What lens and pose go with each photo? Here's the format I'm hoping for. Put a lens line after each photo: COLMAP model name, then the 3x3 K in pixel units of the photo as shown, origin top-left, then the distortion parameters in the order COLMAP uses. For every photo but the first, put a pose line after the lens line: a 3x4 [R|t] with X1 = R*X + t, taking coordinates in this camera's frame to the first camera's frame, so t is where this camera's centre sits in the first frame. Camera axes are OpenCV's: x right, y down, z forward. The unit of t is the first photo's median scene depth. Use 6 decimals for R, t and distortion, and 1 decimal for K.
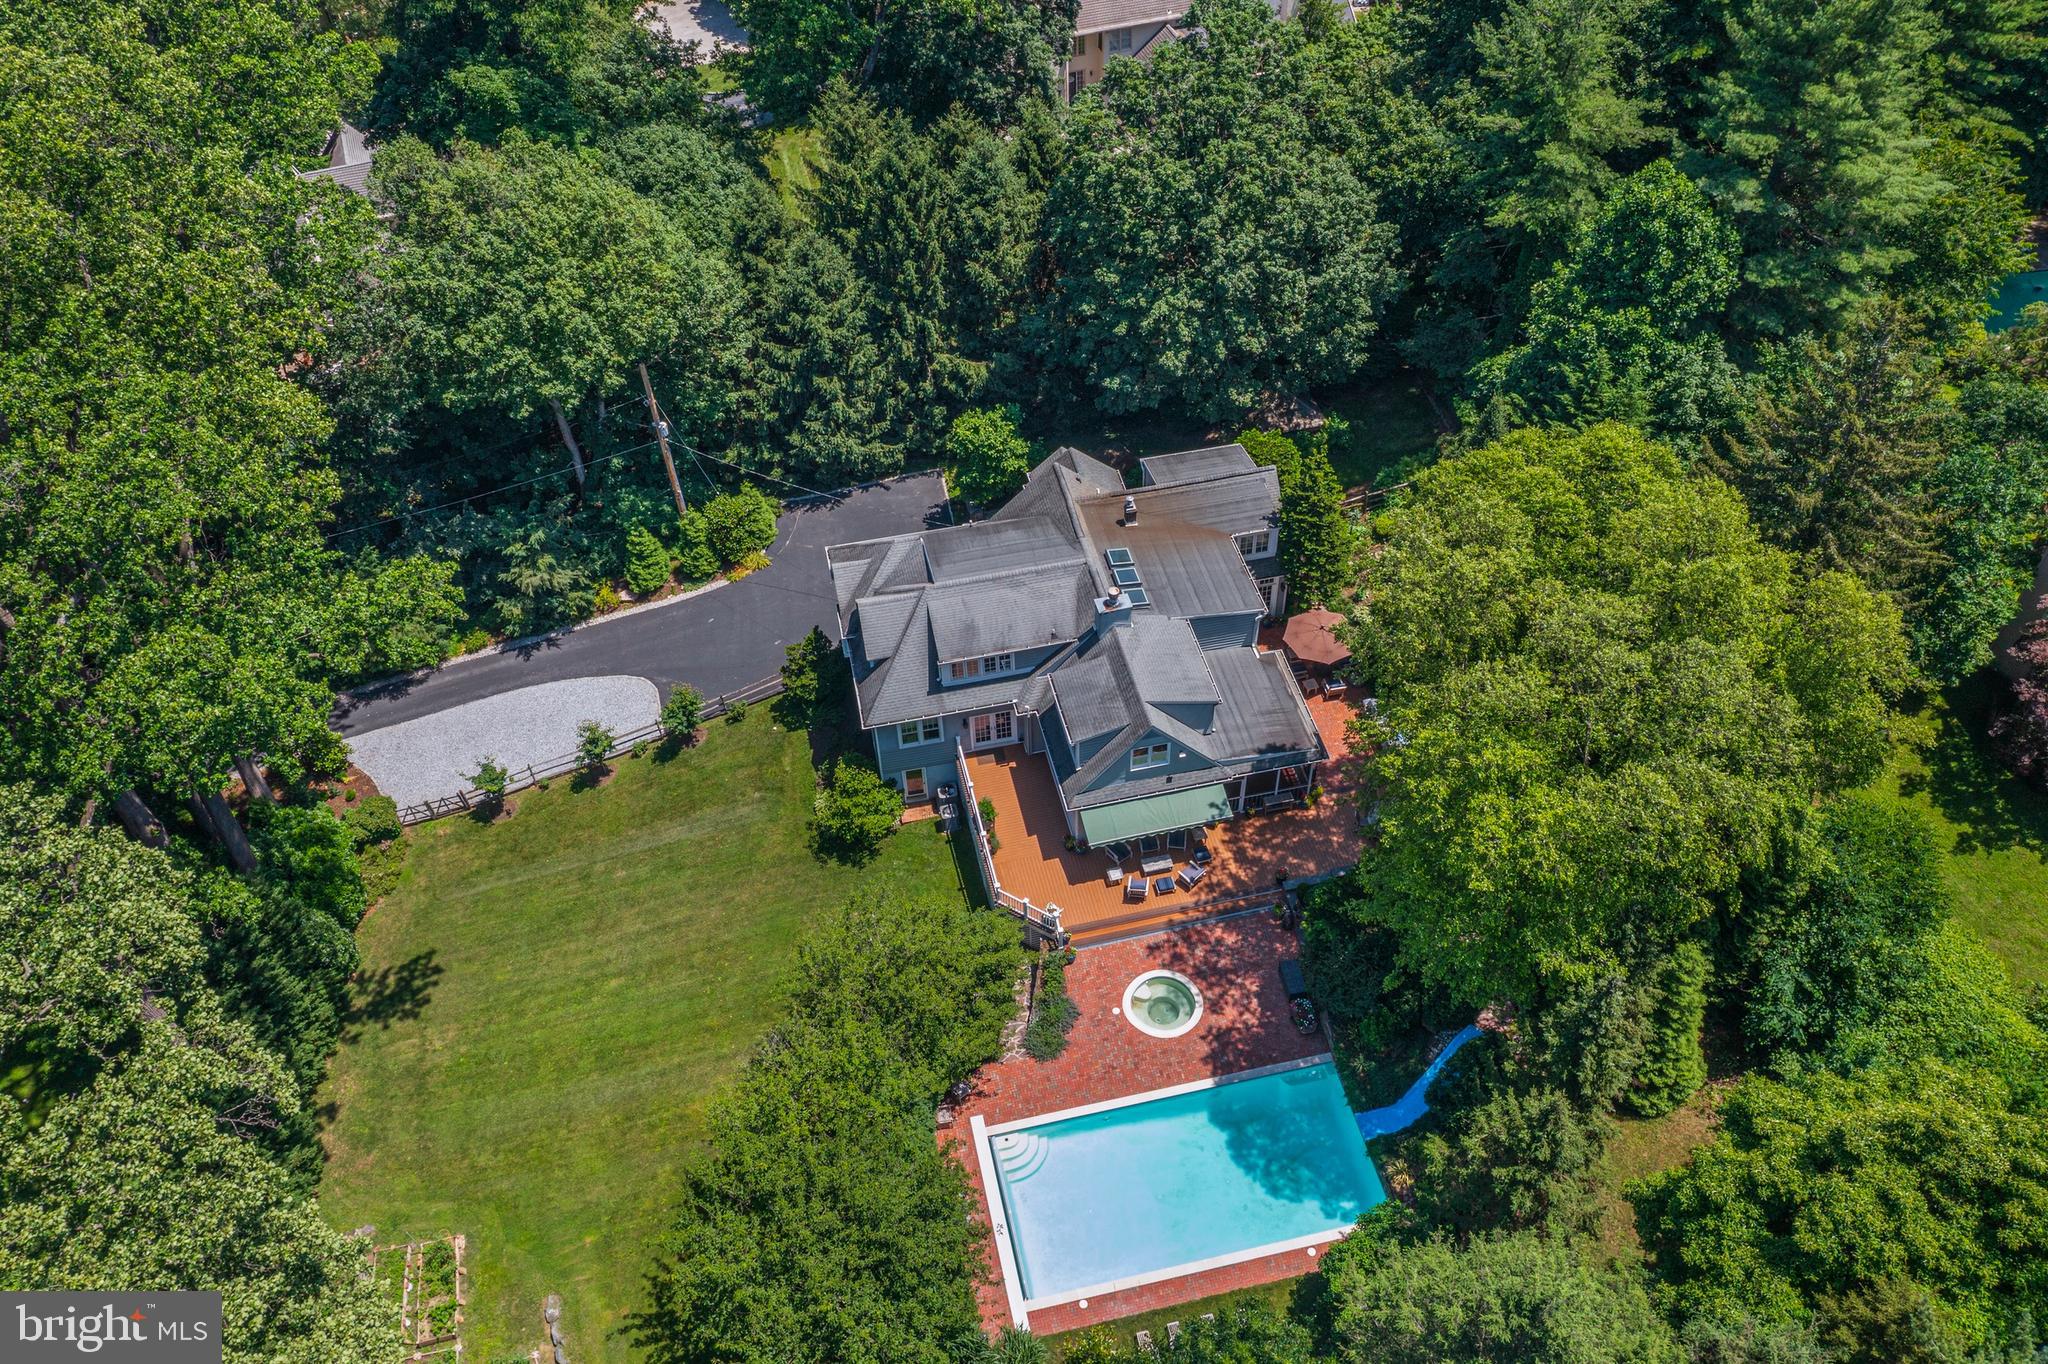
lens RADIAL K [[1606.7, 0, 1024.0], [0, 1606.7, 682.0], [0, 0, 1]] dist [-0.000093, -0.009511]
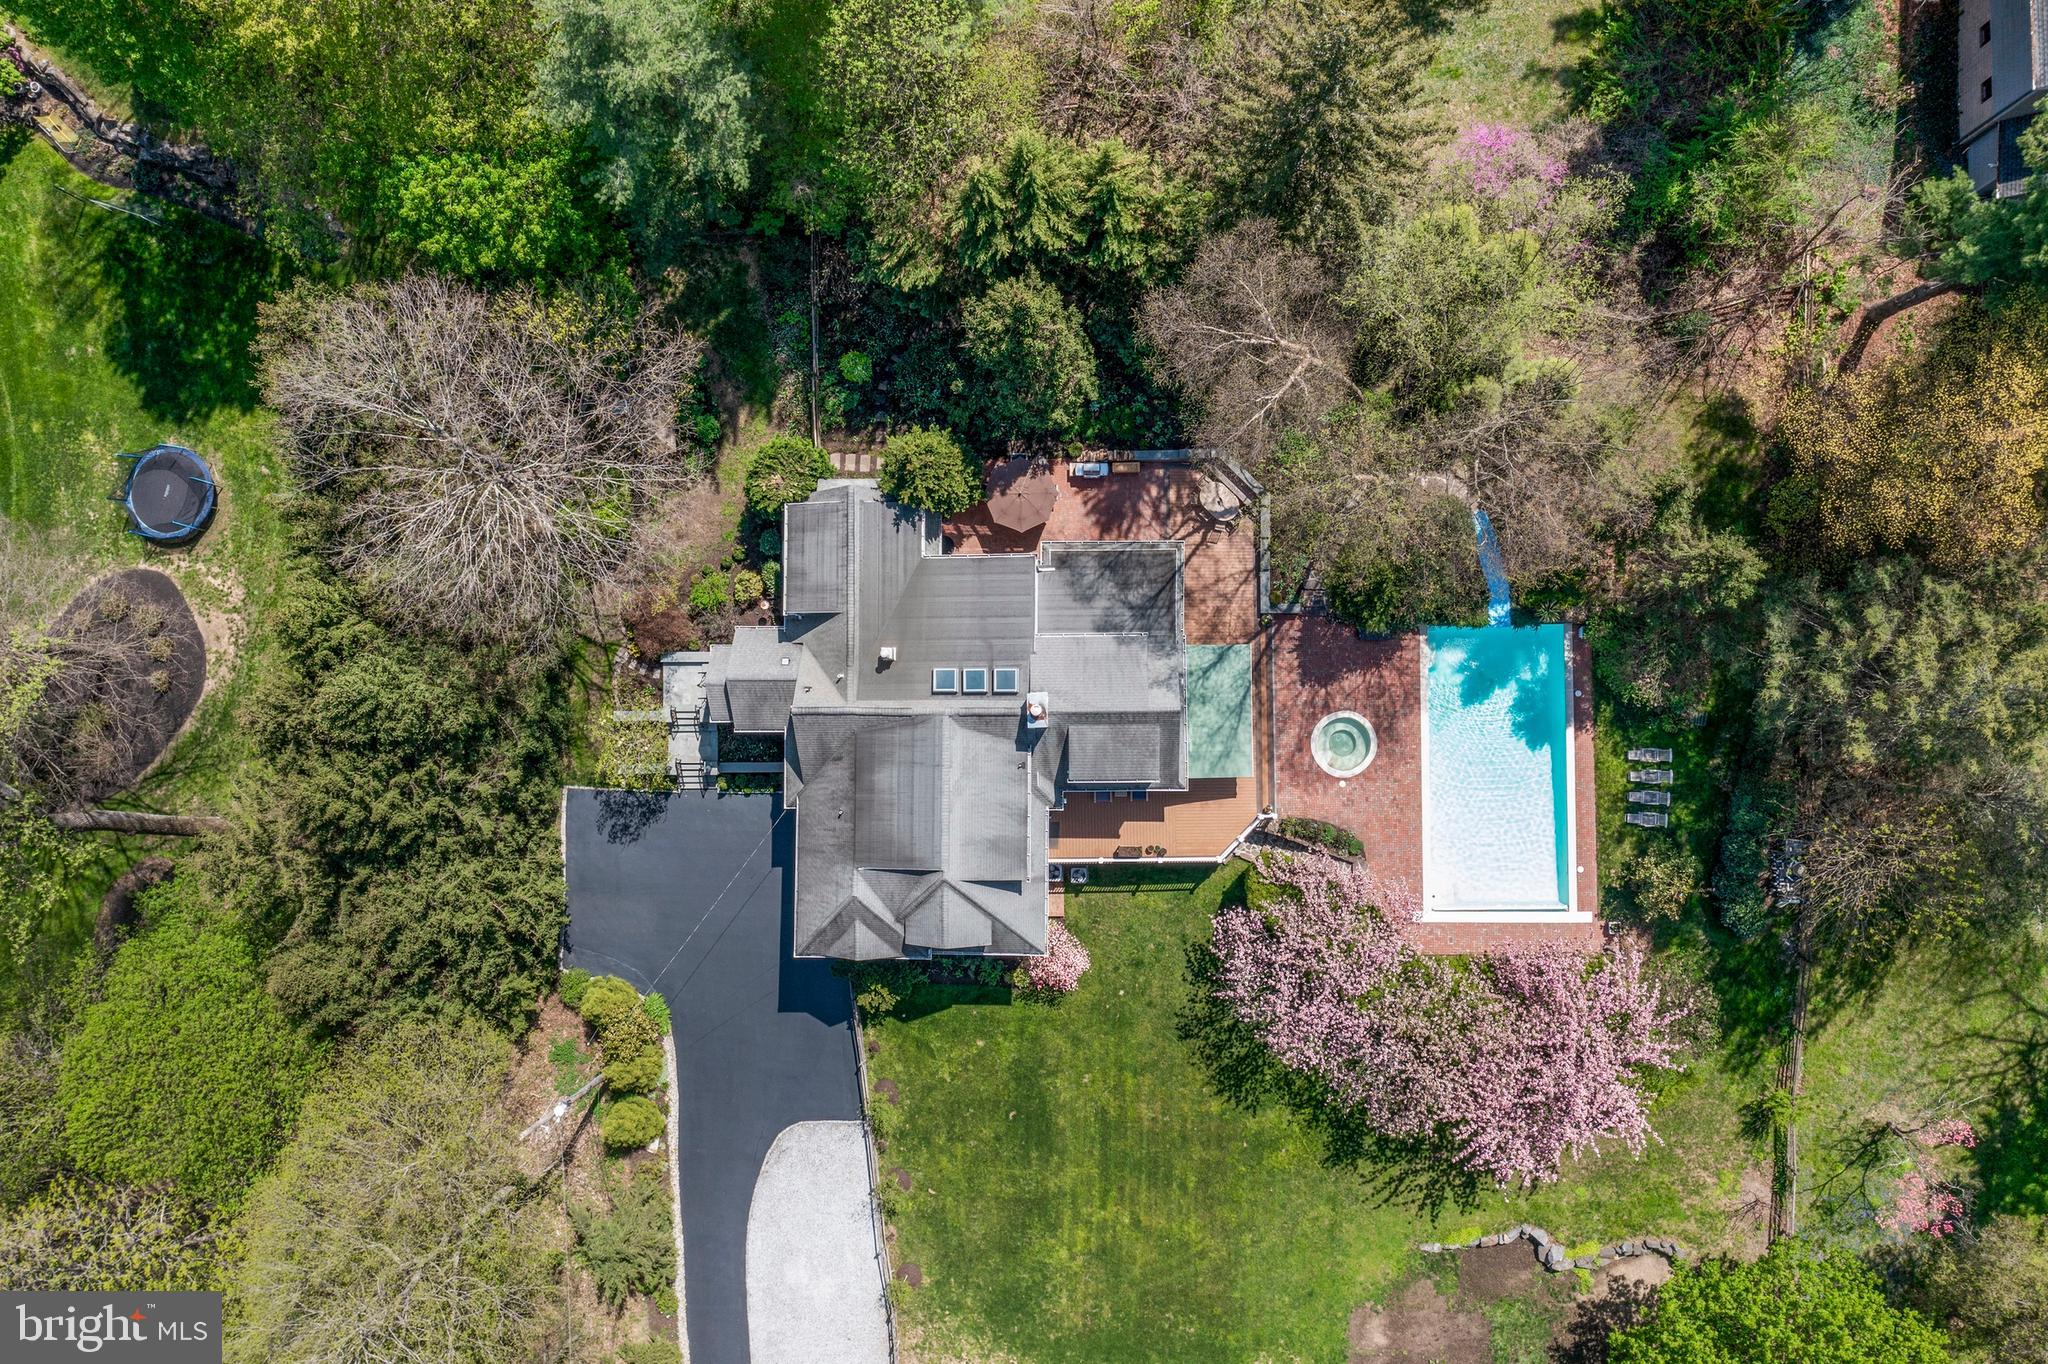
lens RADIAL K [[1606.7, 0, 1024.0], [0, 1606.7, 682.0], [0, 0, 1]] dist [-0.000093, -0.009511]
pose [[0.208960, -0.976935, 0.043982, 0.026913], [0.742371, 0.187743, 0.643147, -0.692190], [-0.636570, -0.101741, 0.764479, 0.219979]]
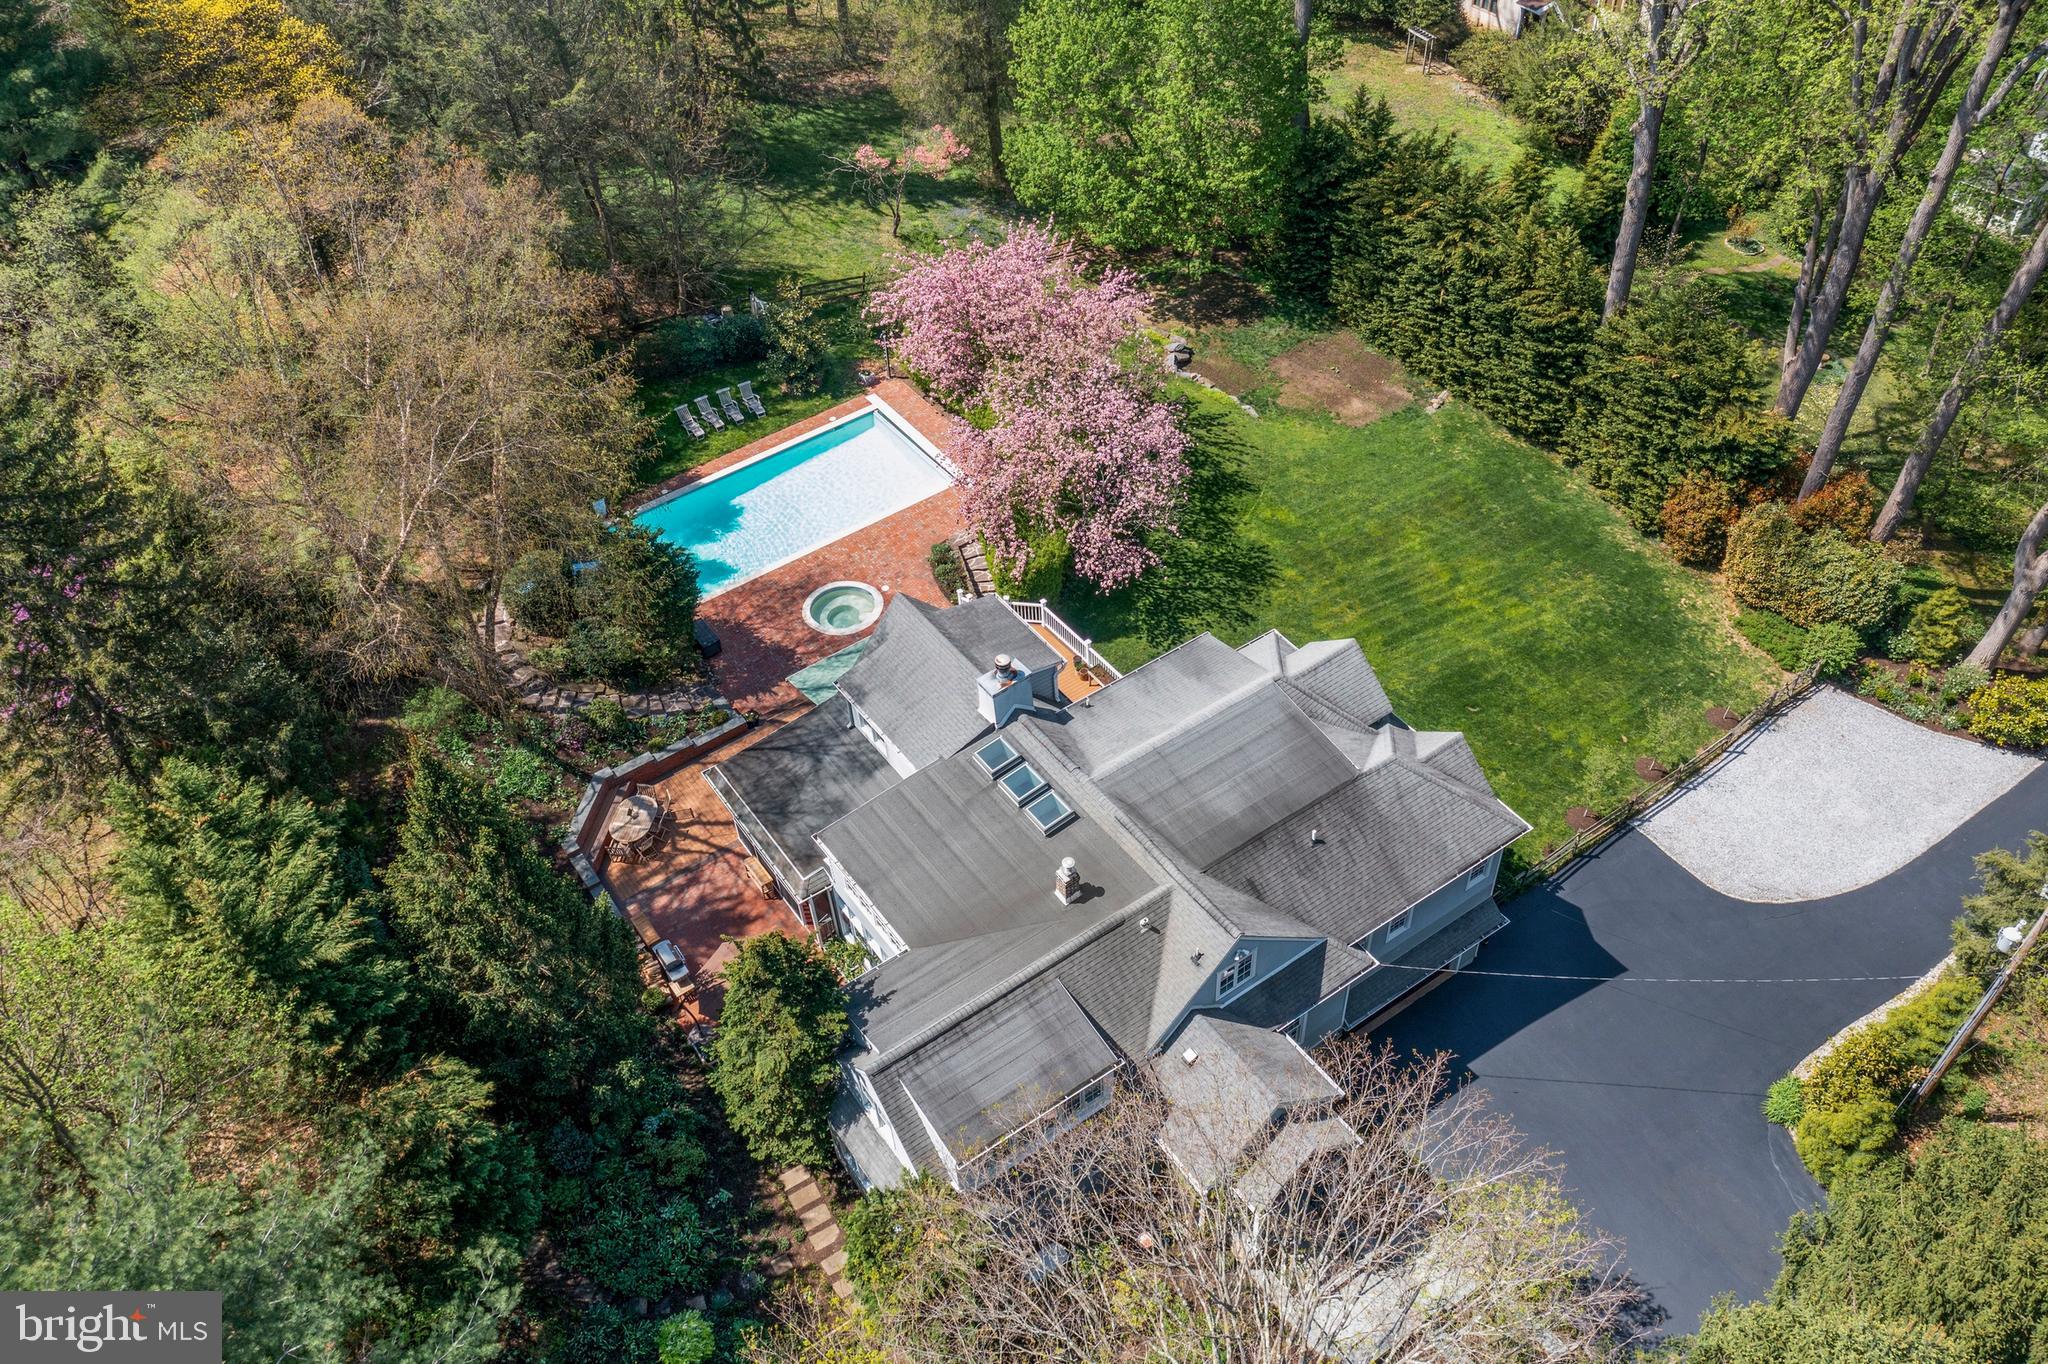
lens RADIAL K [[1606.7, 0, 1024.0], [0, 1606.7, 682.0], [0, 0, 1]] dist [-0.000093, -0.009511]
pose [[-0.918478, 0.325101, -0.225185, 0.202124], [-0.234528, 0.010712, 0.972050, -0.713364], [0.318427, 0.945619, 0.066407, 0.926647]]
